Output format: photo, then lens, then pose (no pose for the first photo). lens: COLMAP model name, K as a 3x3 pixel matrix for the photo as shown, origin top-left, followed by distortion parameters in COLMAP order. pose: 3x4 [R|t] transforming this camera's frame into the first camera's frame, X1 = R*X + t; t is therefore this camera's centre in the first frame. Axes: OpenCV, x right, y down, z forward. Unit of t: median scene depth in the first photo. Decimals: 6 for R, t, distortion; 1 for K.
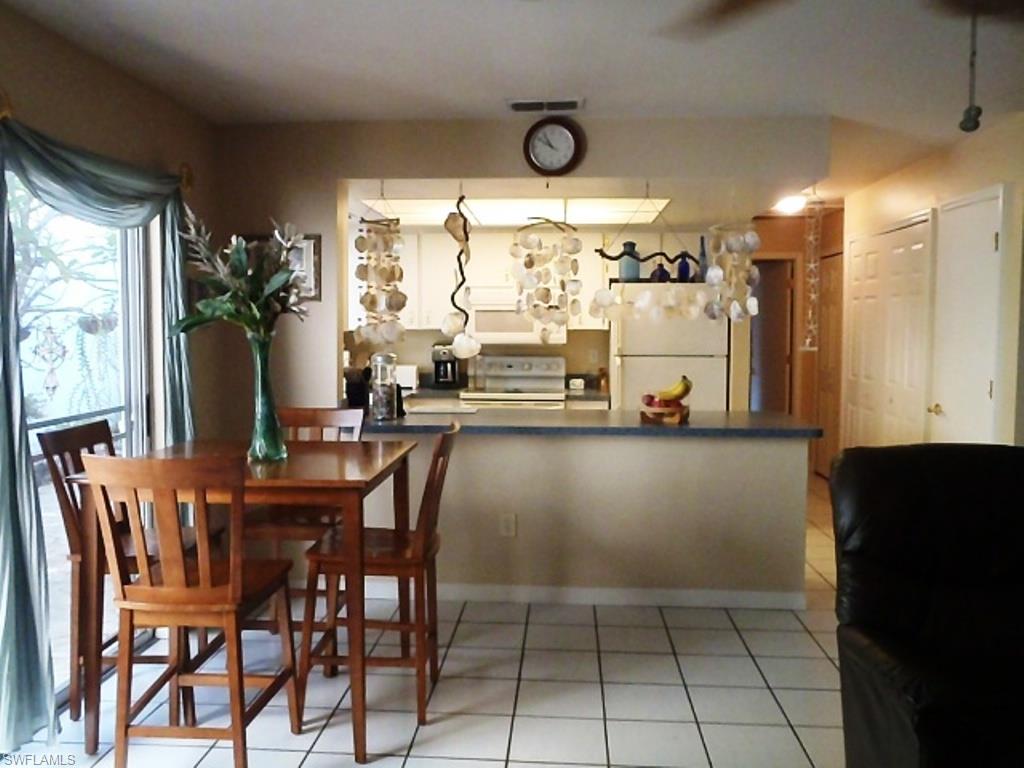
lens RADIAL K [[867.6, 0, 512.0], [0, 867.6, 384.0], [0, 0, 1]] dist [-0.011530, 0.001716]
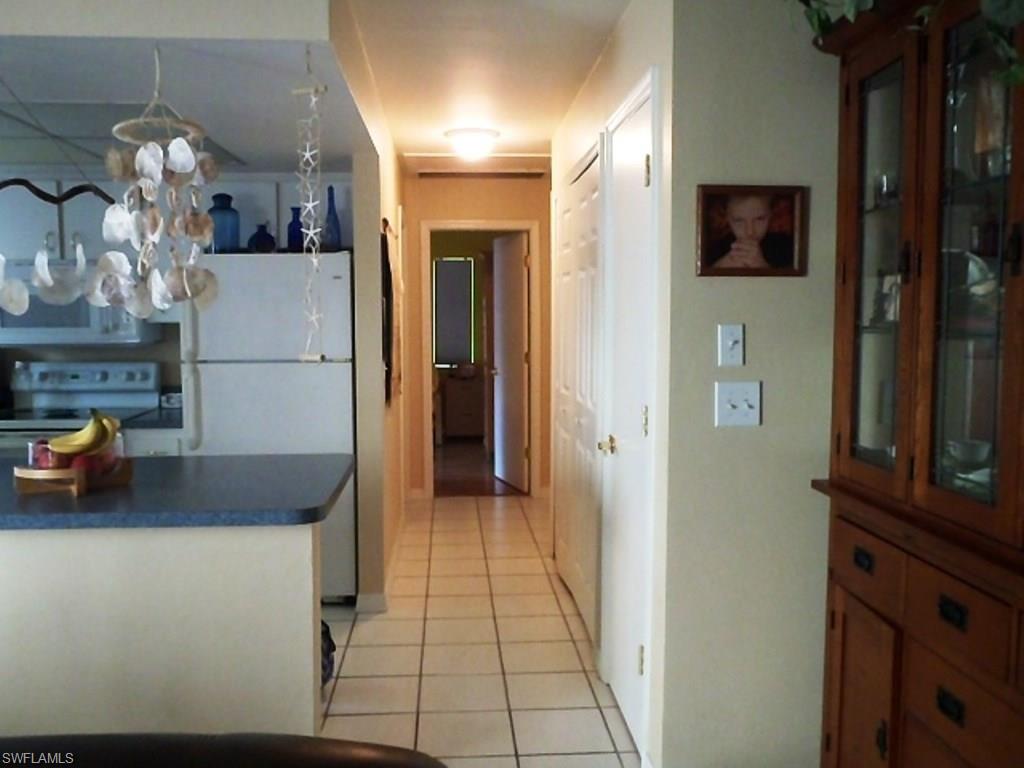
lens RADIAL K [[867.6, 0, 512.0], [0, 867.6, 384.0], [0, 0, 1]] dist [-0.011530, 0.001716]
pose [[0.991345, -0.012769, 0.130656, 0.269281], [0.011198, 0.999856, 0.012753, -0.020587], [-0.130800, -0.011180, 0.991346, 0.295993]]
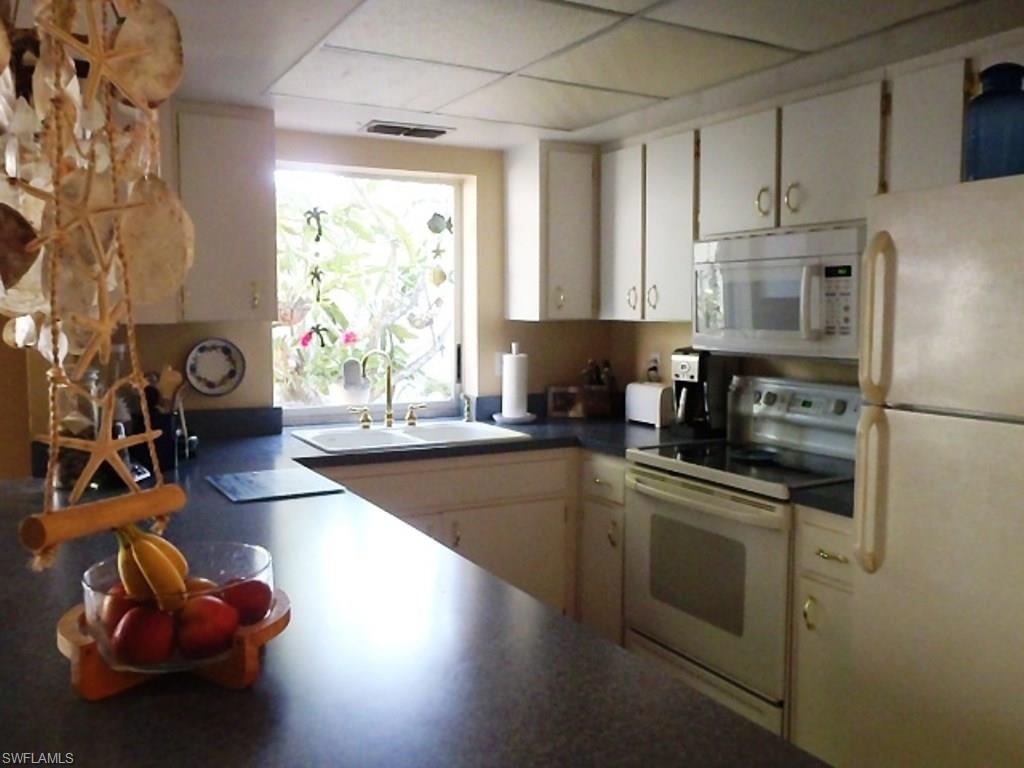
lens RADIAL K [[867.6, 0, 512.0], [0, 867.6, 384.0], [0, 0, 1]] dist [-0.011530, 0.001716]
pose [[0.548126, 0.073439, -0.833165, 0.316397], [-0.057534, 0.997089, 0.050038, -0.047771], [0.834414, 0.020508, 0.550756, 0.659122]]
